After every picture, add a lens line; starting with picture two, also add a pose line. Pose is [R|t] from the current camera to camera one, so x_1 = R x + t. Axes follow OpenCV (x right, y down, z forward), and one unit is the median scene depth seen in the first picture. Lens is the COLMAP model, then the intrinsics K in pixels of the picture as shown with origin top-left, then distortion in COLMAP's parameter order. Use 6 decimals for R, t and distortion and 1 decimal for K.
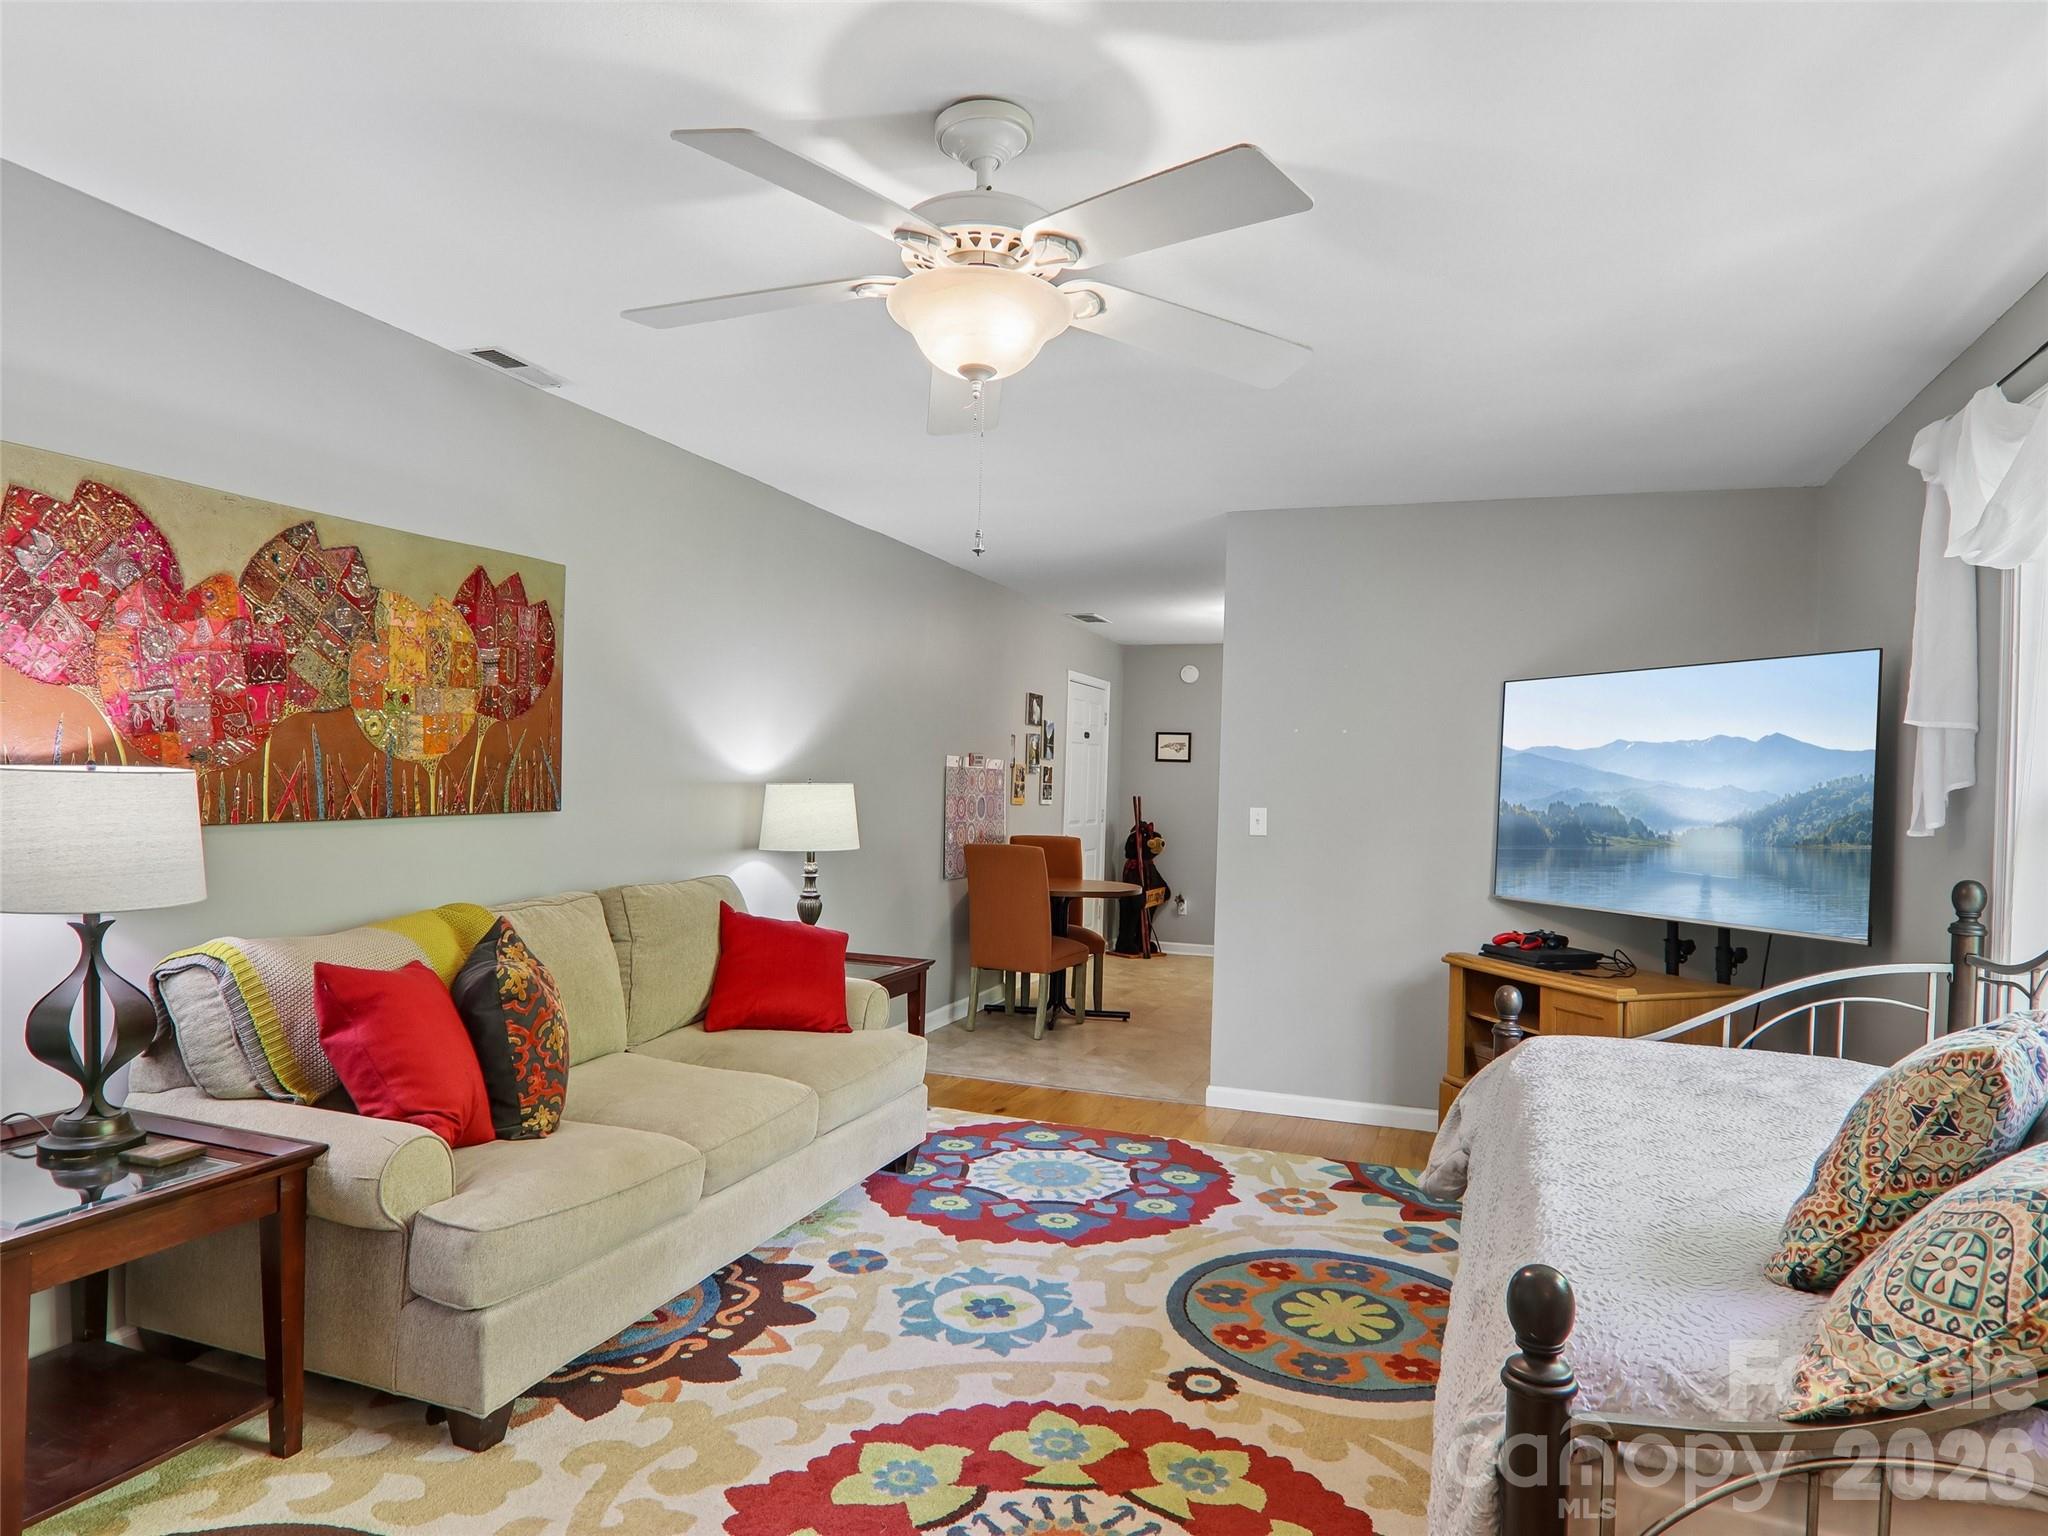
lens RADIAL K [[1271.9, 0, 1025.2], [0, 1271.9, 789.6], [0, 0, 1]] dist [0.004970, -0.022345]
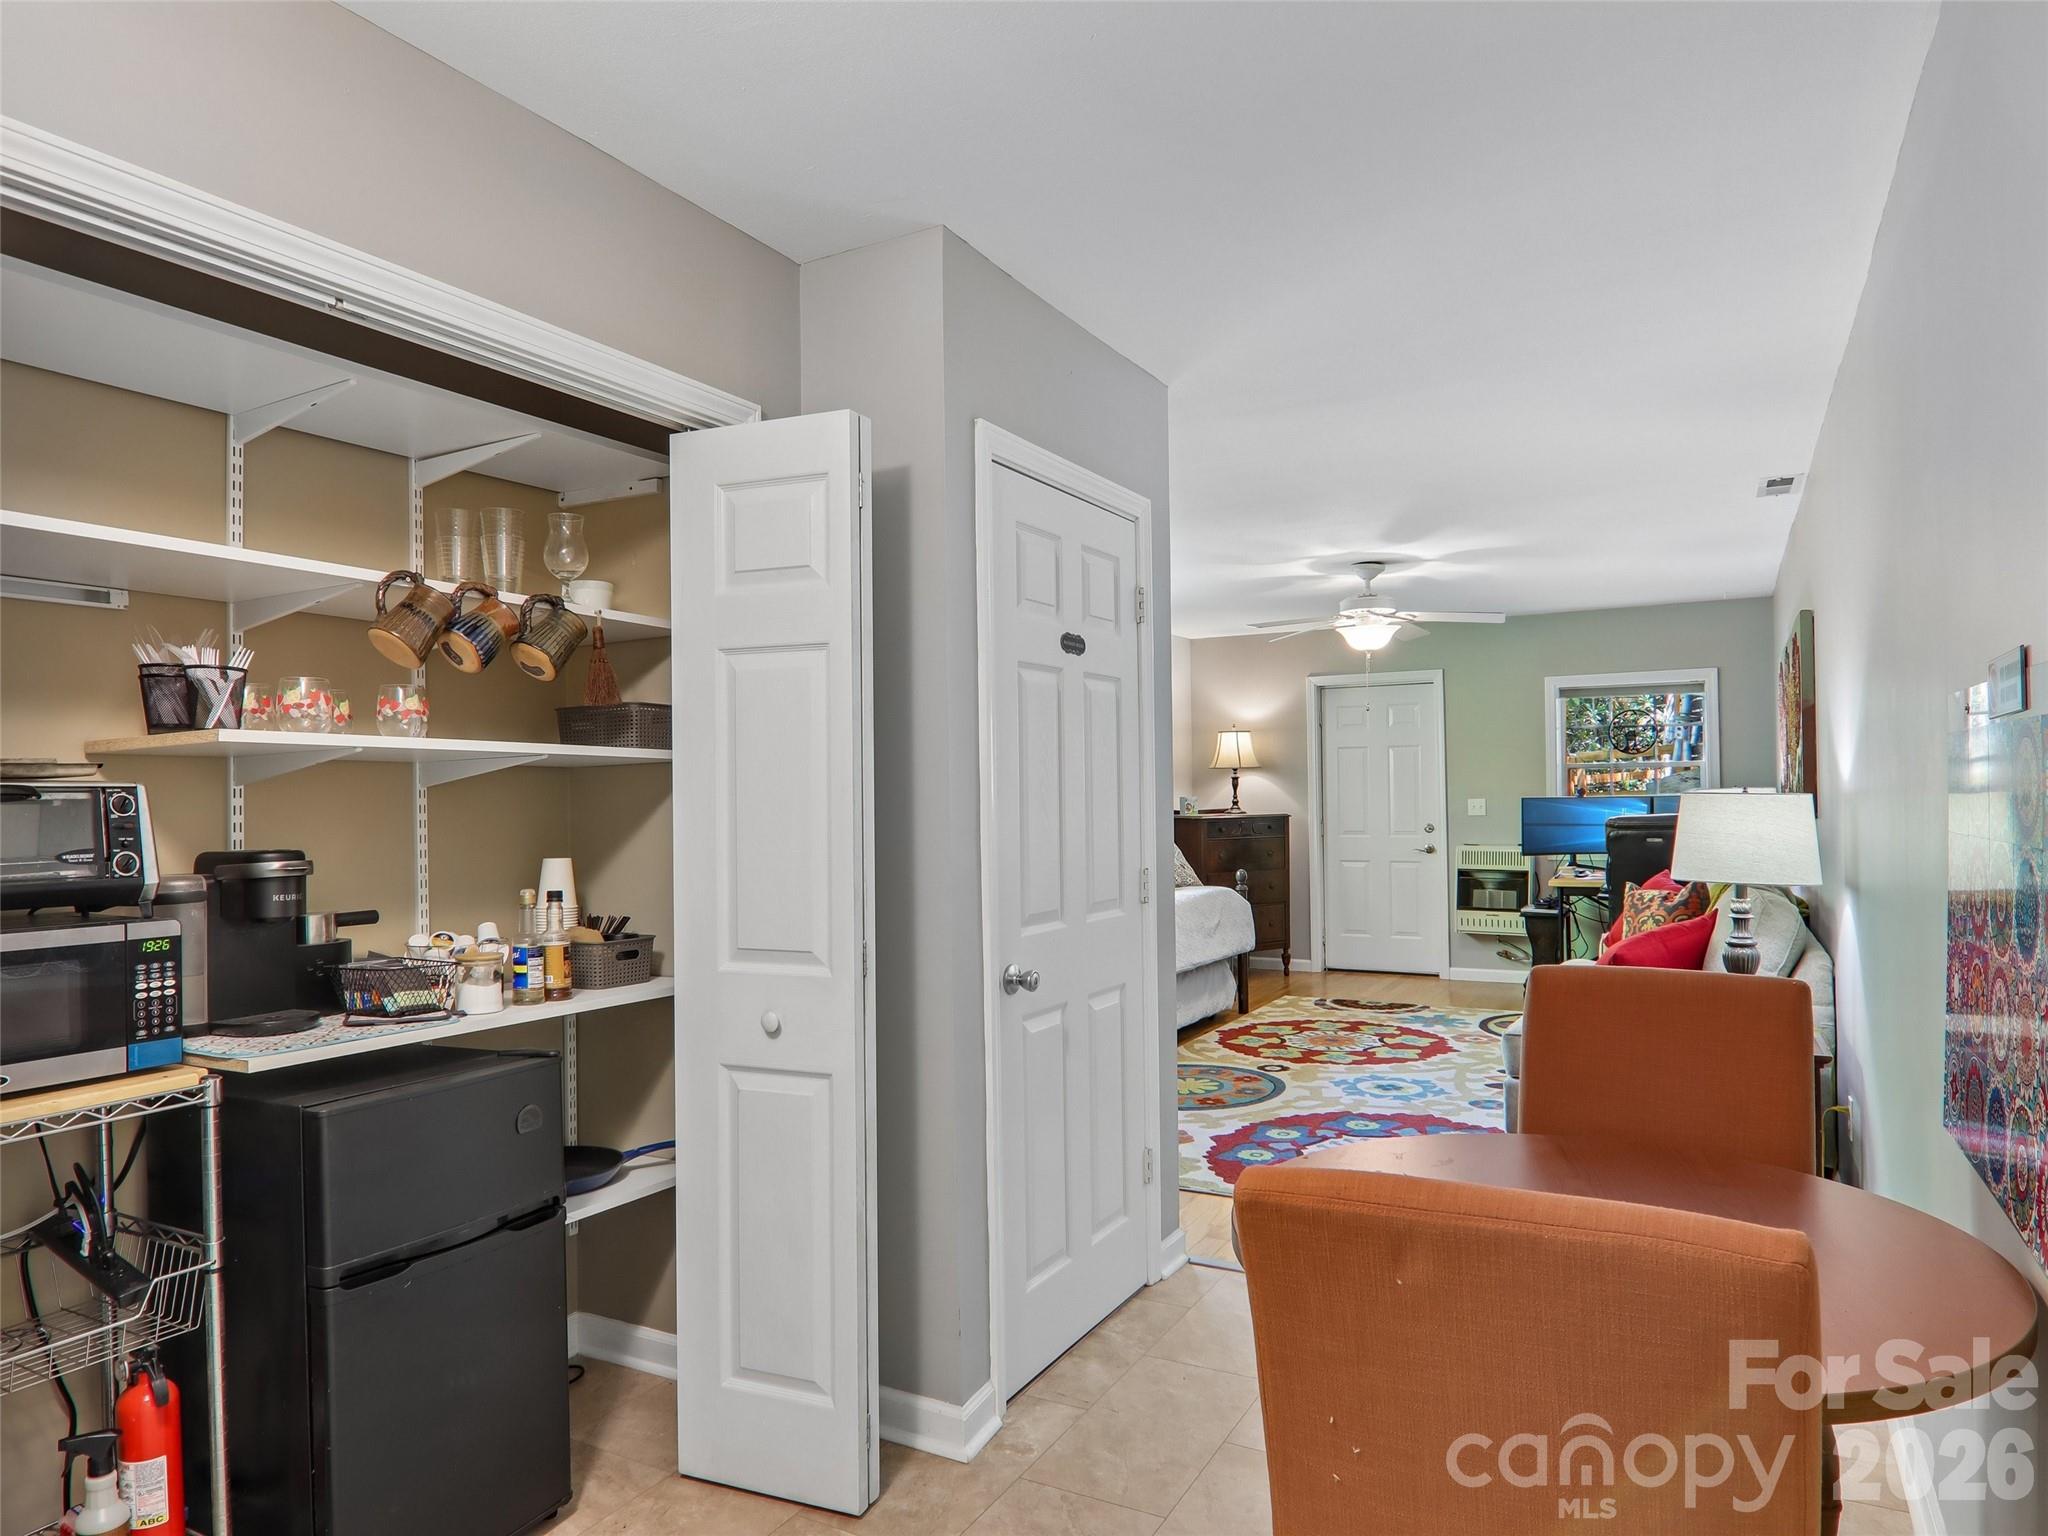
lens RADIAL K [[1271.9, 0, 1025.2], [0, 1271.9, 789.6], [0, 0, 1]] dist [0.004970, -0.022345]
pose [[-0.988913, -0.016175, 0.147609, 0.228808], [-0.015039, 0.999848, 0.008811, -0.012548], [-0.147729, 0.006494, -0.989007, 2.971562]]
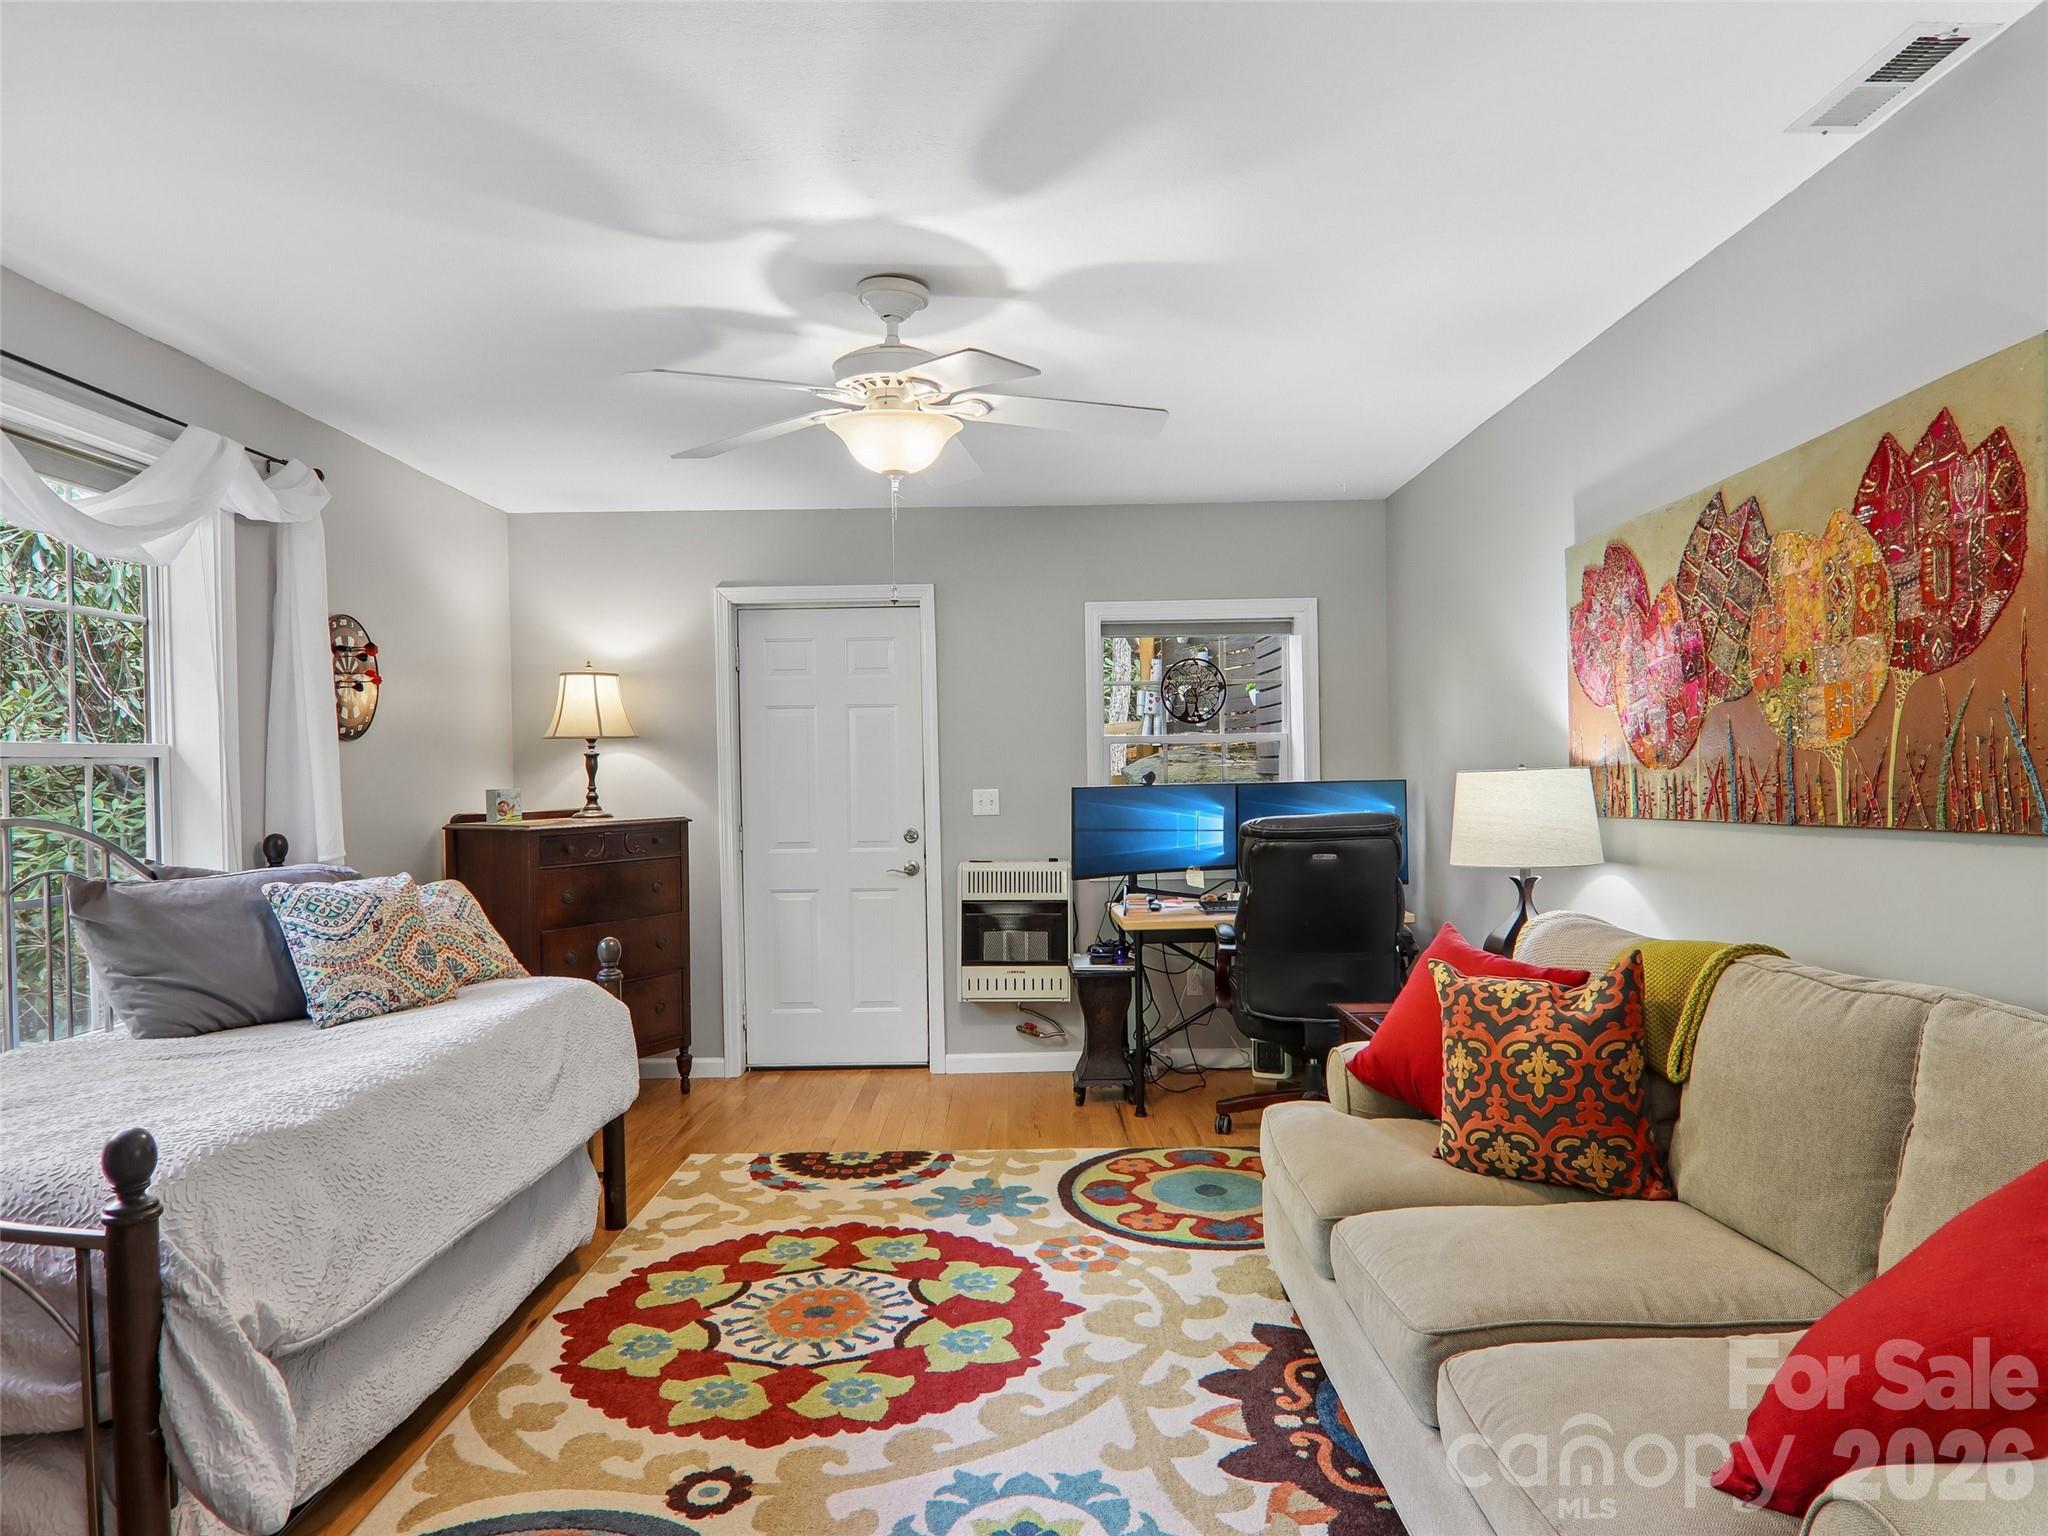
lens RADIAL K [[1271.9, 0, 1025.2], [0, 1271.9, 789.6], [0, 0, 1]] dist [0.004970, -0.022345]
pose [[-0.939658, -0.009162, -0.341991, 0.219464], [-0.013519, 0.999855, 0.010358, -0.001024], [0.341847, 0.014356, -0.939646, 1.729460]]
